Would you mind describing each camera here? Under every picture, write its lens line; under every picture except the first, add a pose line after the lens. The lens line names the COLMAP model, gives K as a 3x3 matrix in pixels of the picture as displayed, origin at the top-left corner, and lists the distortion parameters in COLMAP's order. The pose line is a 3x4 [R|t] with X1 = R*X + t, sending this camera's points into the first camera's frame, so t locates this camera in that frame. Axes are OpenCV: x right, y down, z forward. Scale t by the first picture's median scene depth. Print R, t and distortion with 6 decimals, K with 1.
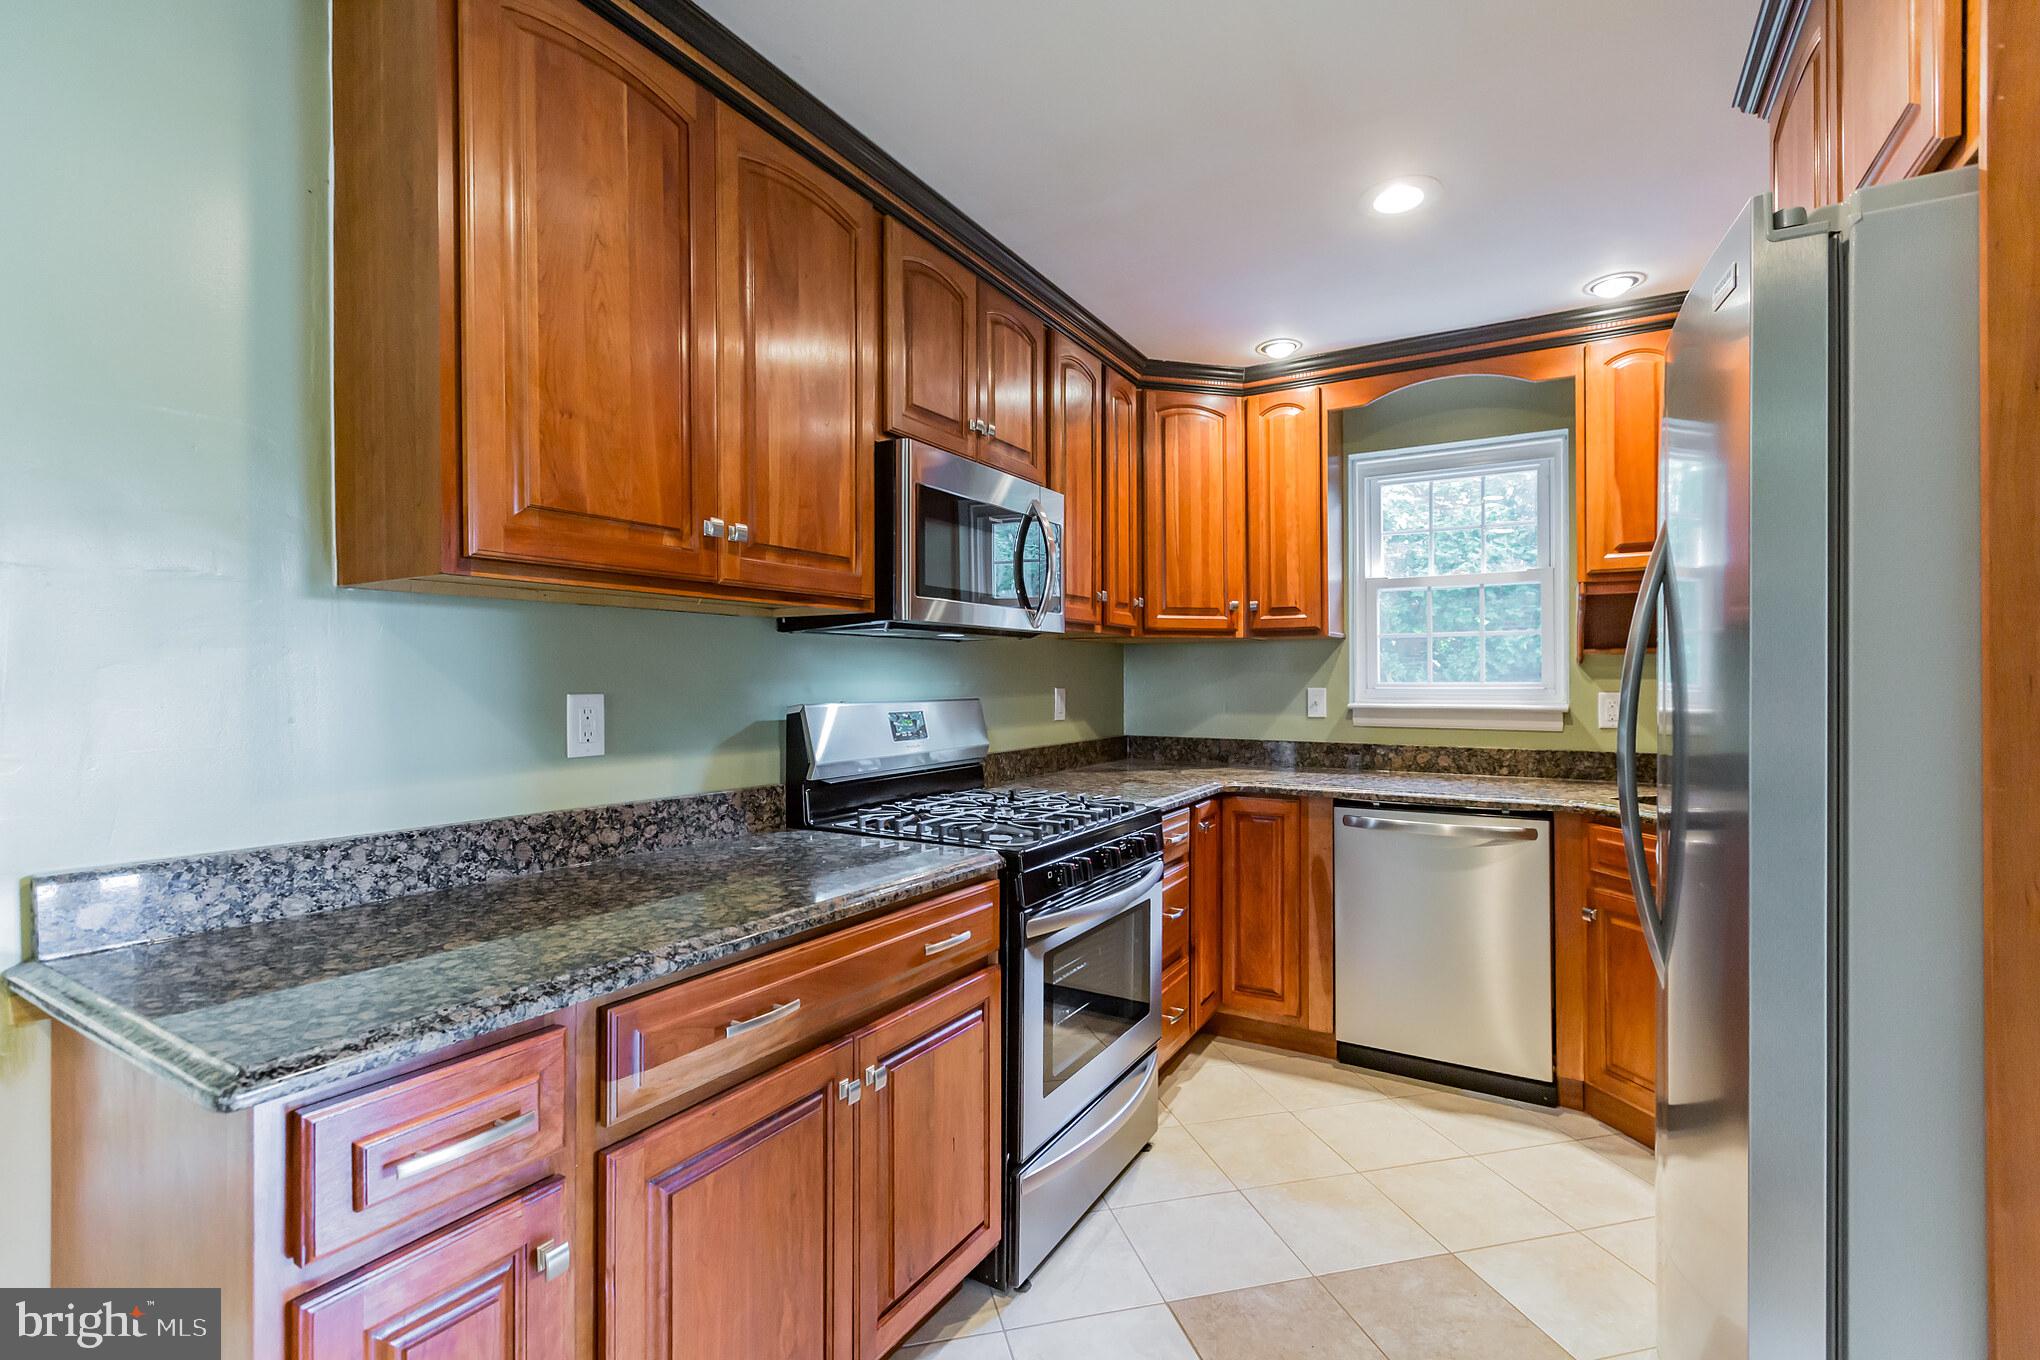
lens RADIAL K [[917.2, 0, 1024.1], [0, 917.2, 680.0], [0, 0, 1]] dist [0.002255, -0.000985]
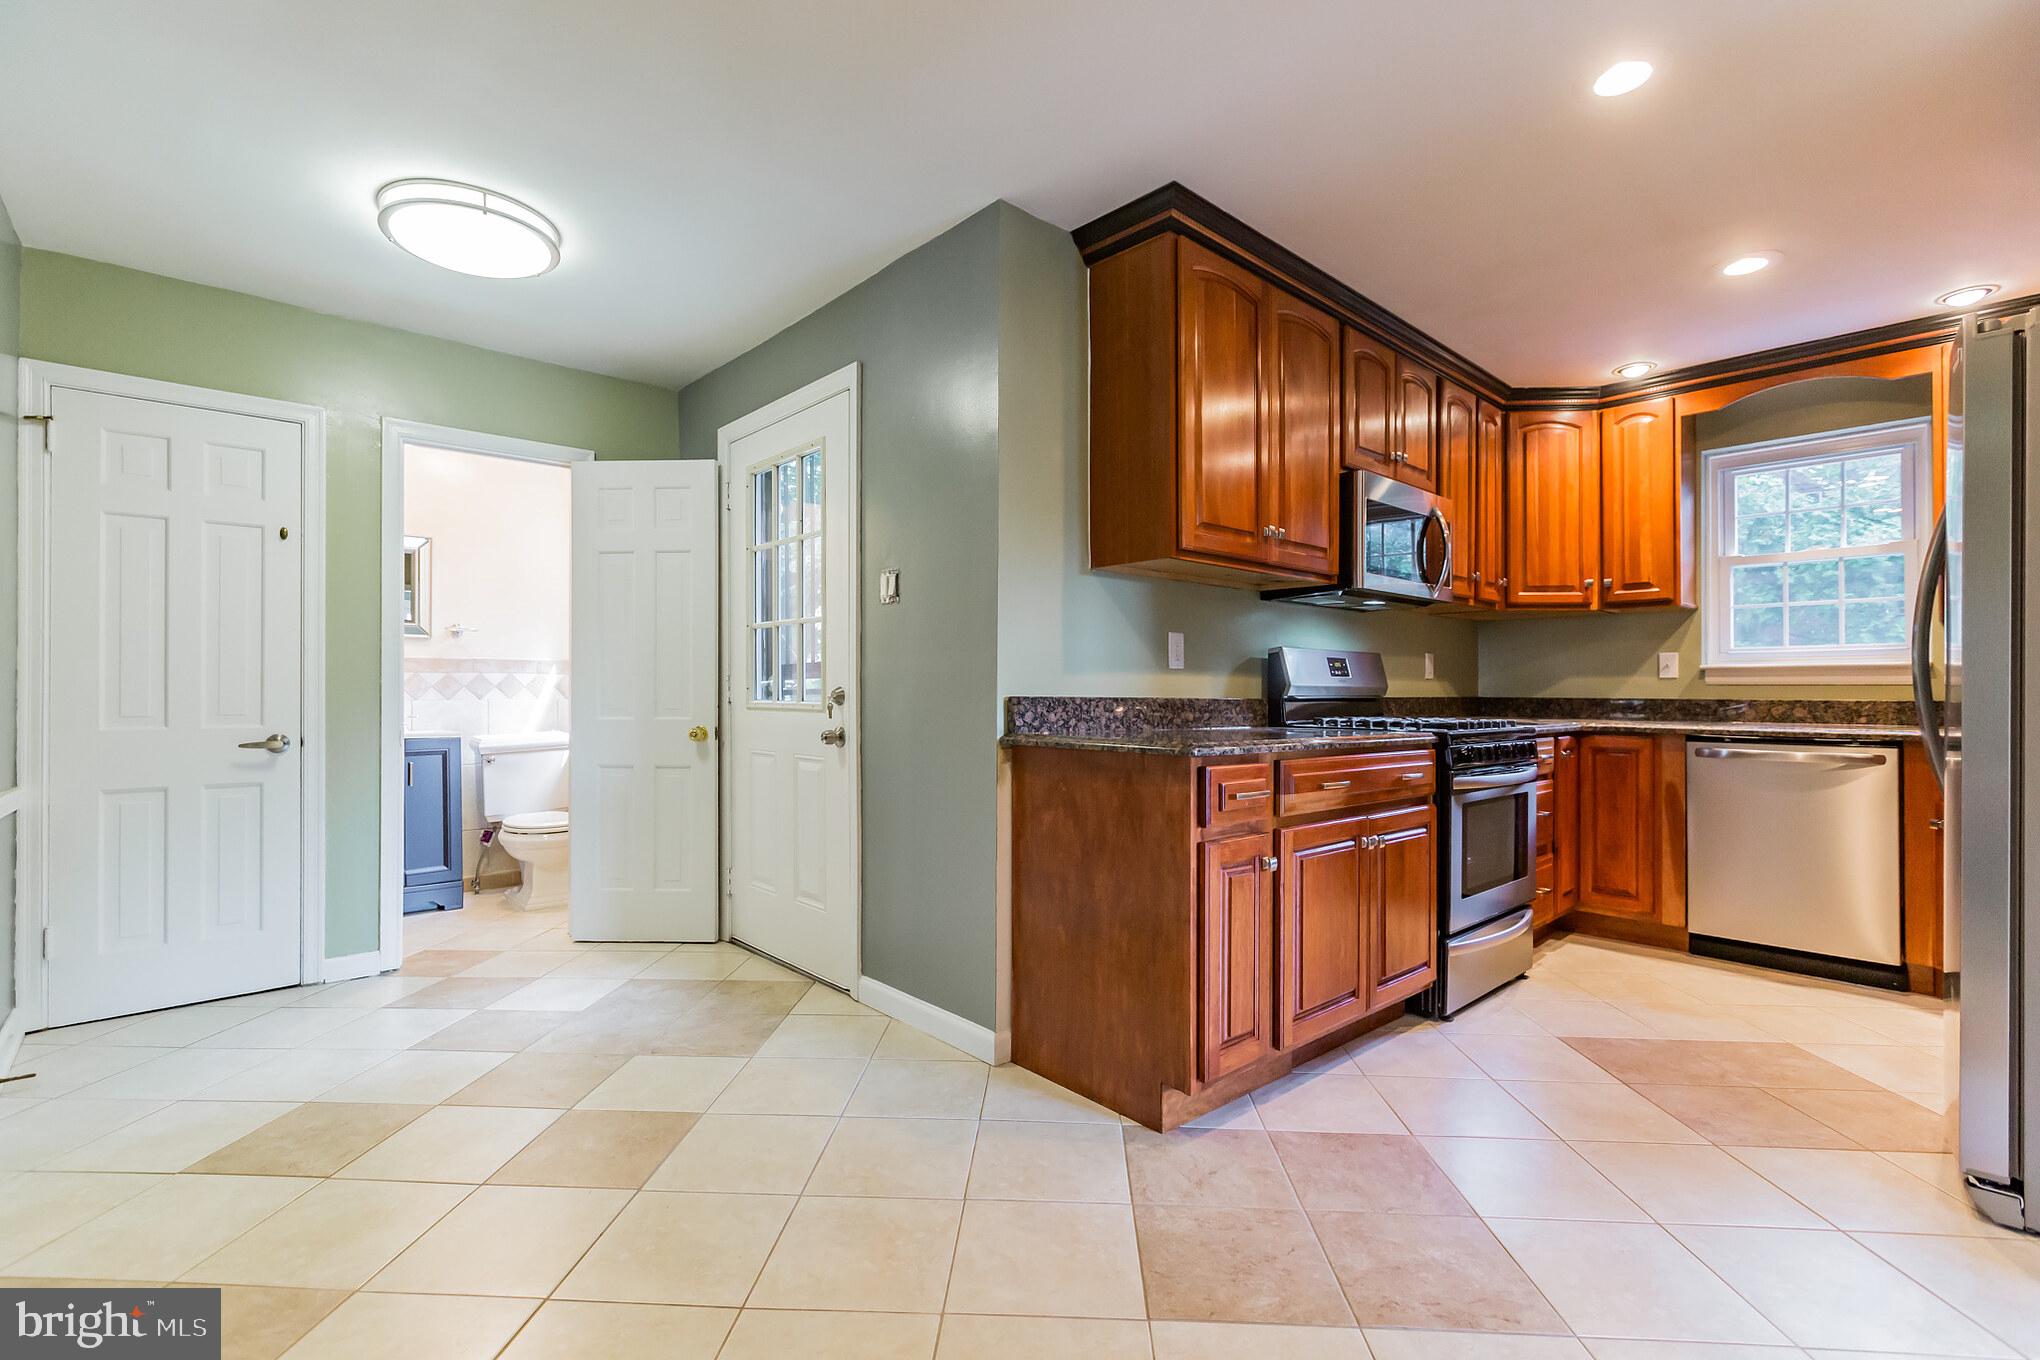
lens RADIAL K [[917.2, 0, 1009.8], [0, 917.2, 686.0], [0, 0, 1]] dist [0.002255, -0.000985]
pose [[0.953467, 0.004423, -0.301464, -0.163371], [-0.006627, 0.999958, -0.006289, 0.082051], [0.301423, 0.007994, 0.953457, -0.466888]]
